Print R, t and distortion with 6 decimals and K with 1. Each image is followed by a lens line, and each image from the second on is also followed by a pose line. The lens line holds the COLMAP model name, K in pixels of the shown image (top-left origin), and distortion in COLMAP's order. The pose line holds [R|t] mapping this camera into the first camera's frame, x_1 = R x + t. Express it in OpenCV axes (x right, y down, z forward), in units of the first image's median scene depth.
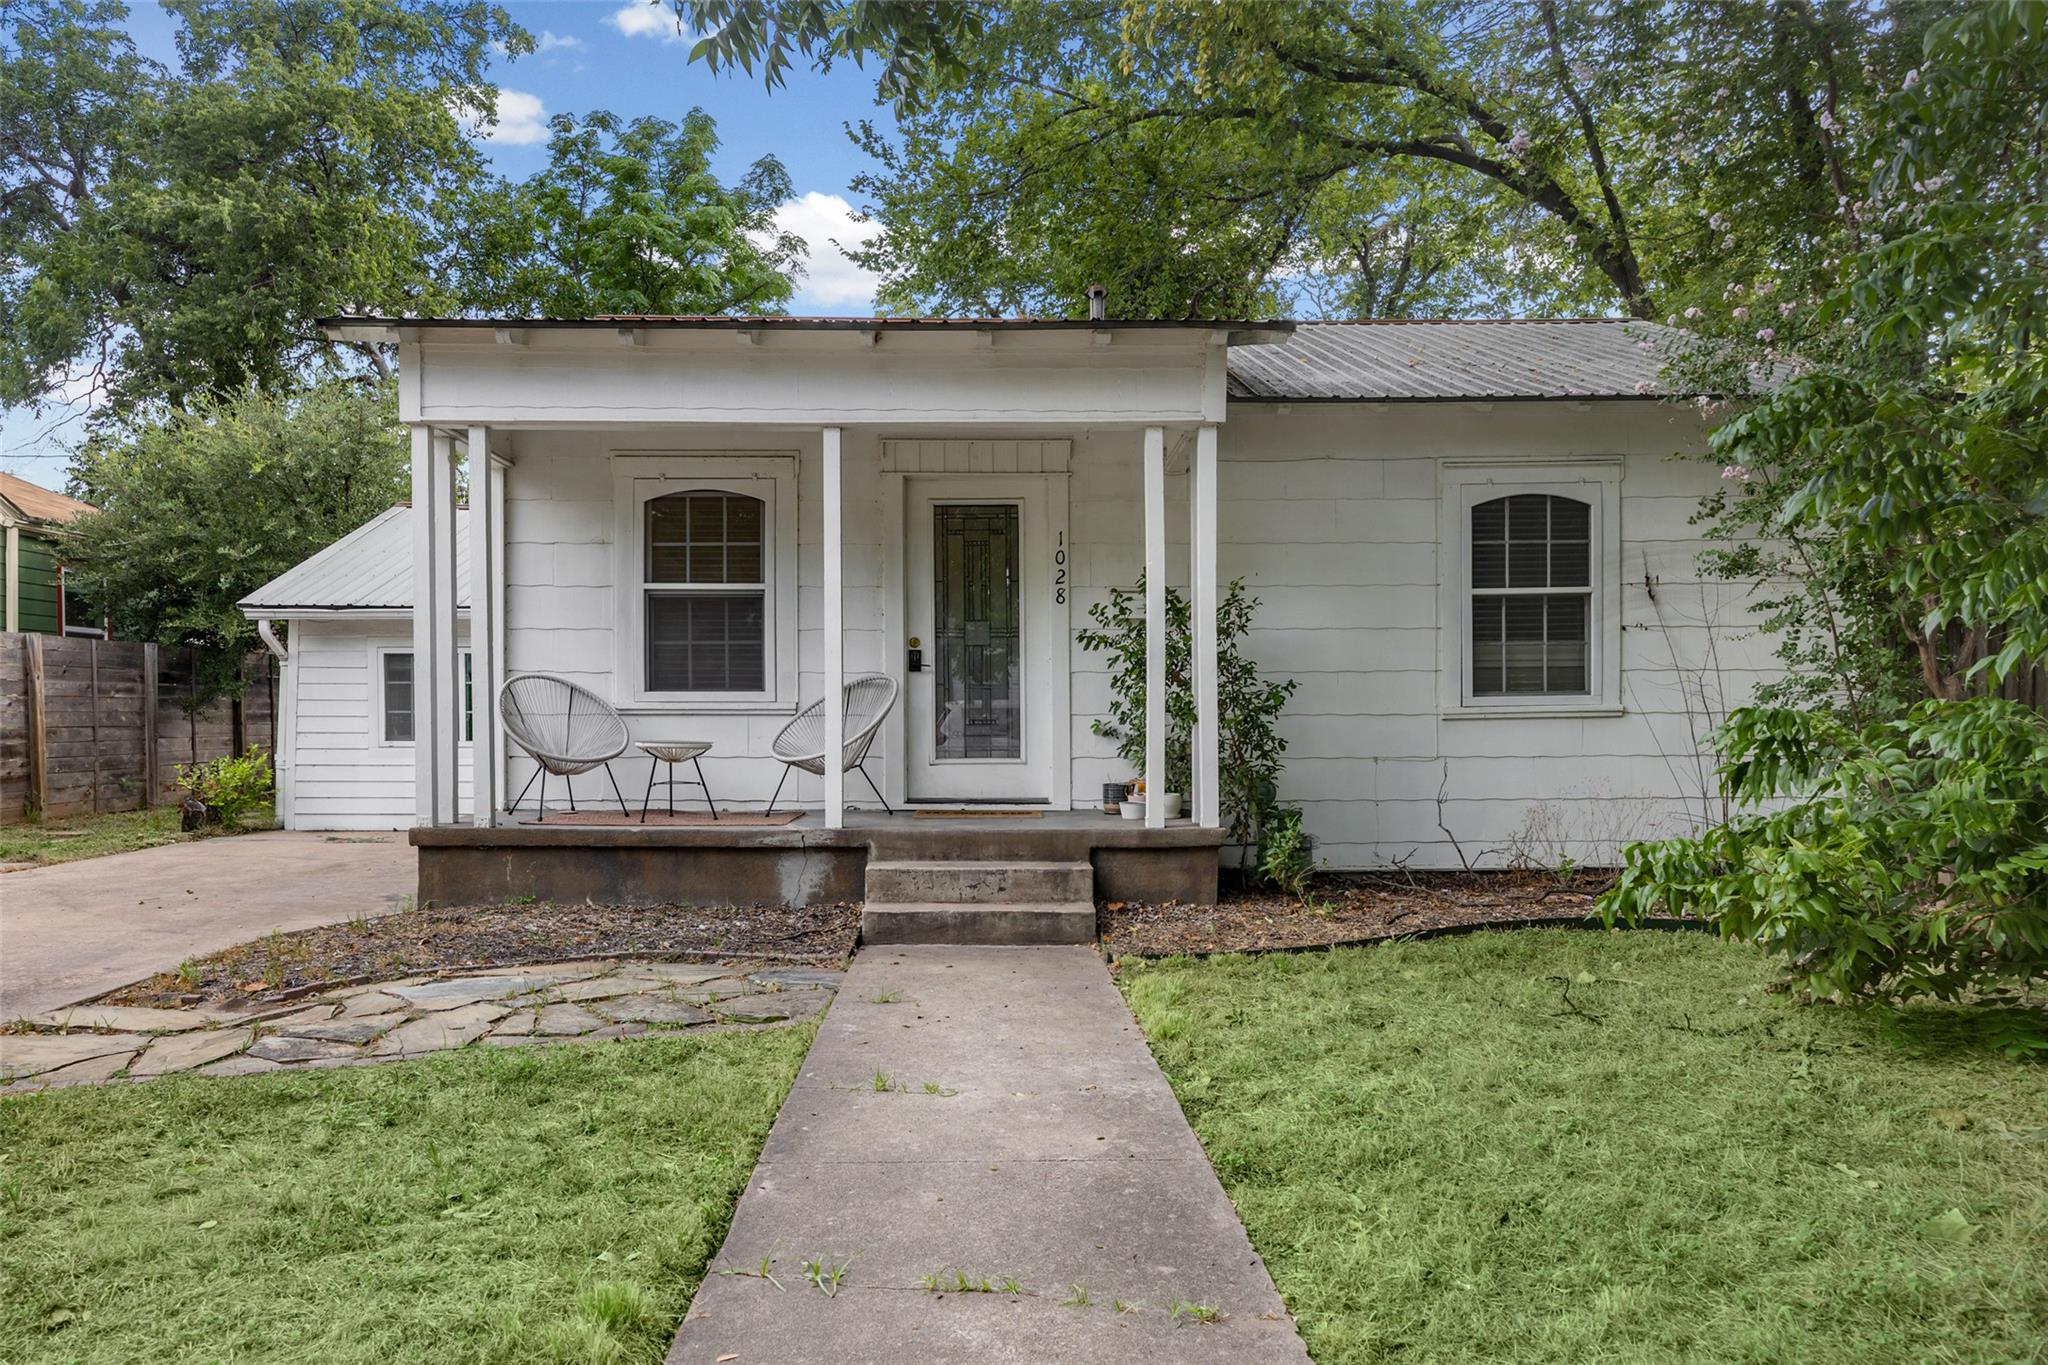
lens RADIAL K [[1329.1, 0, 1023.8], [0, 1329.1, 712.1], [0, 0, 1]] dist [-0.006306, -0.001045]
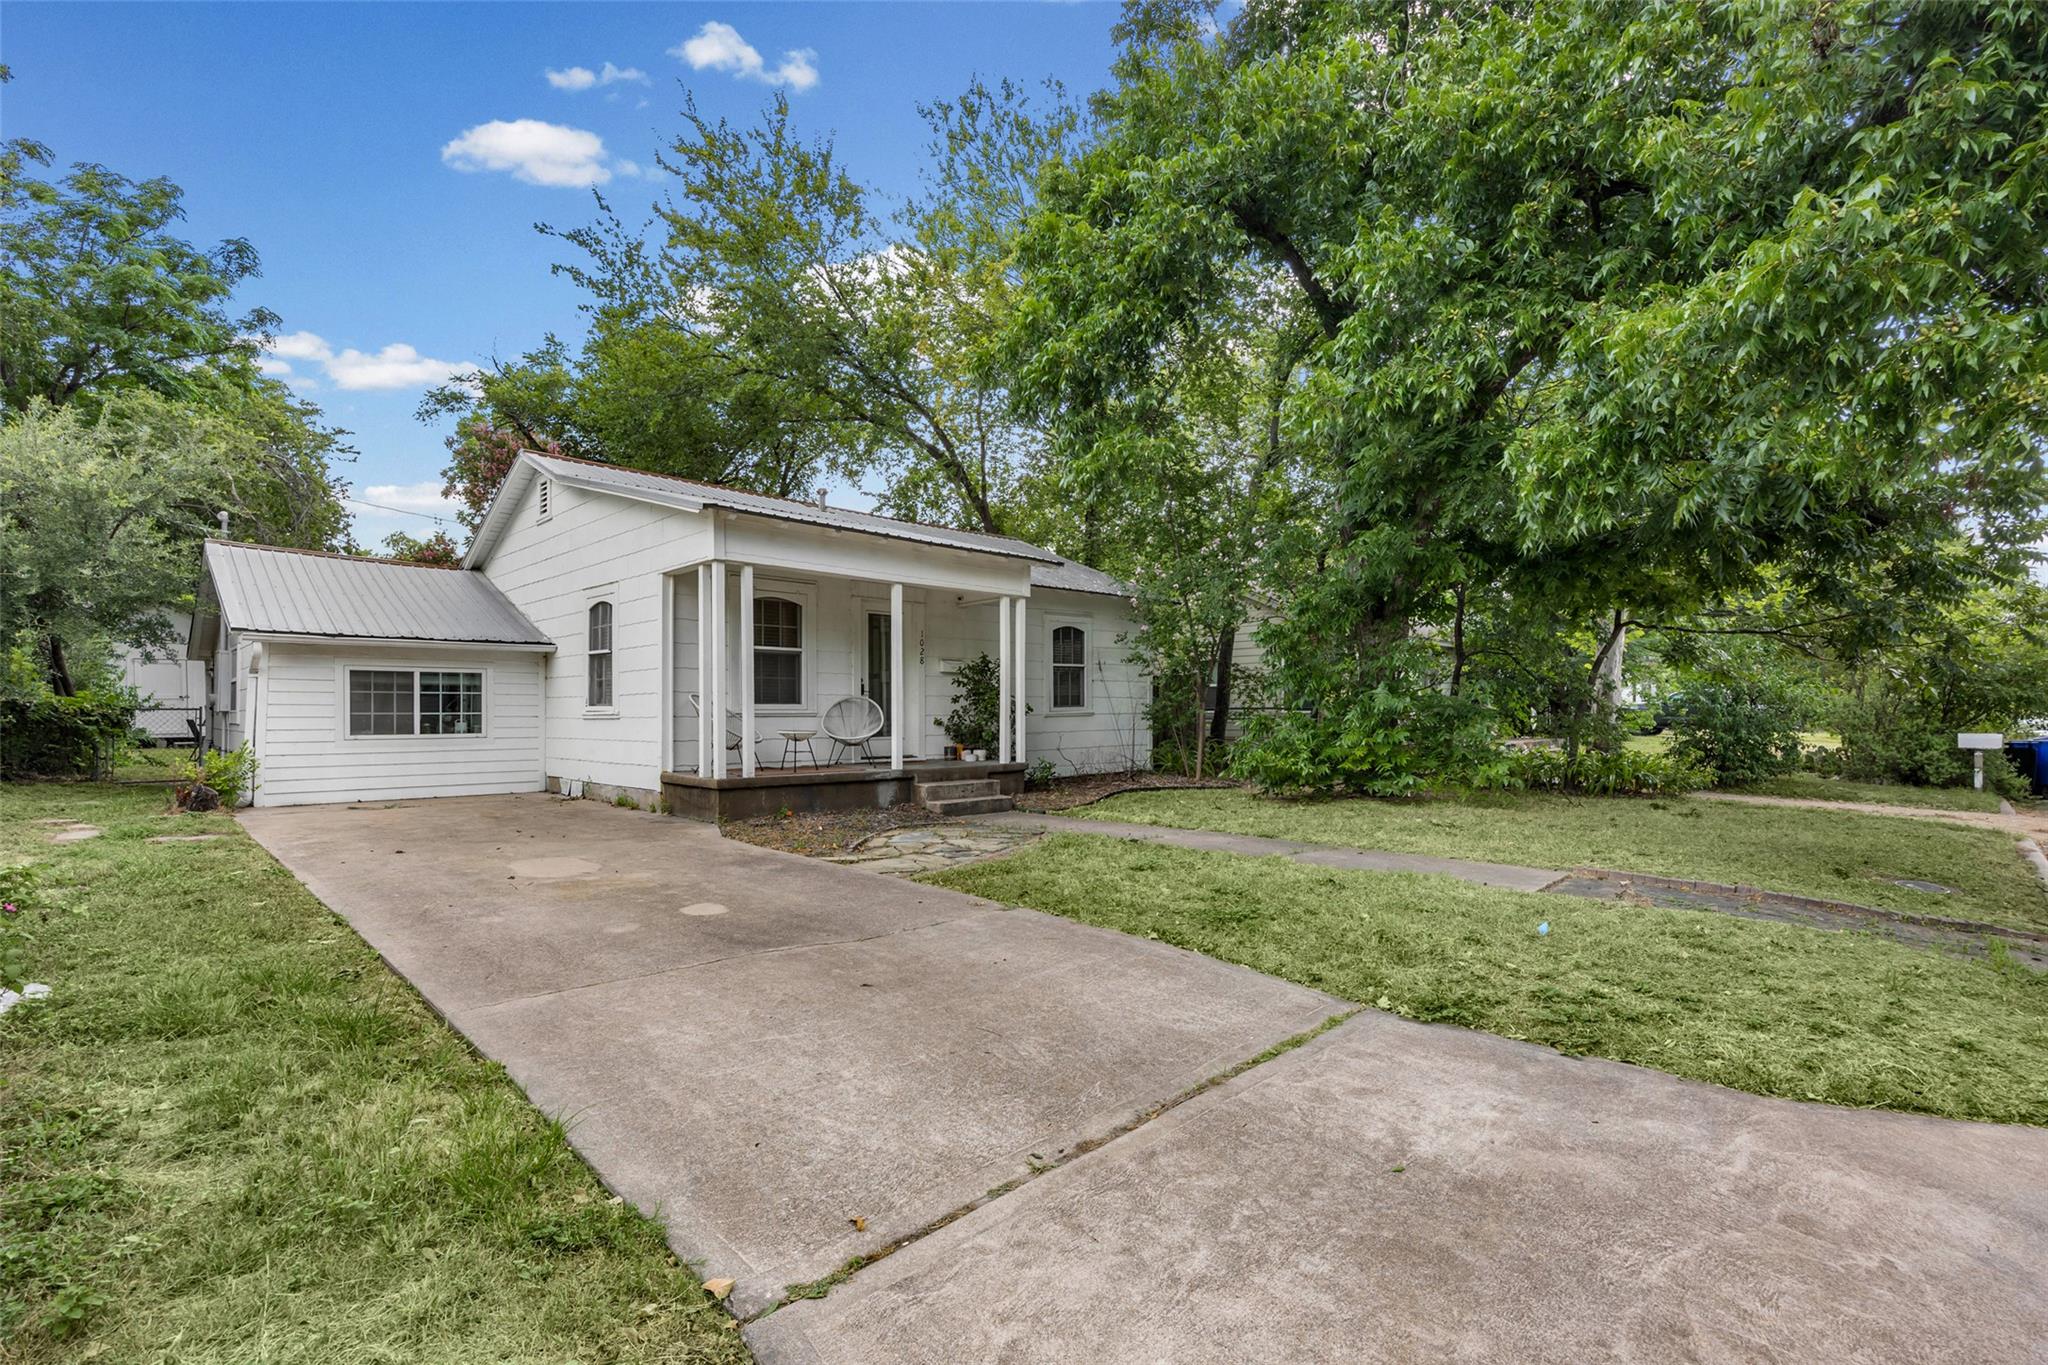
lens RADIAL K [[895.9, 0, 1024.0], [0, 895.9, 682.5], [0, 0, 1]] dist [-0.017294, 0.000172]
pose [[0.738078, 0.022044, 0.674355, -0.847007], [-0.003718, 0.999584, -0.028606, -0.011395], [-0.674705, 0.018606, 0.737853, -0.188540]]
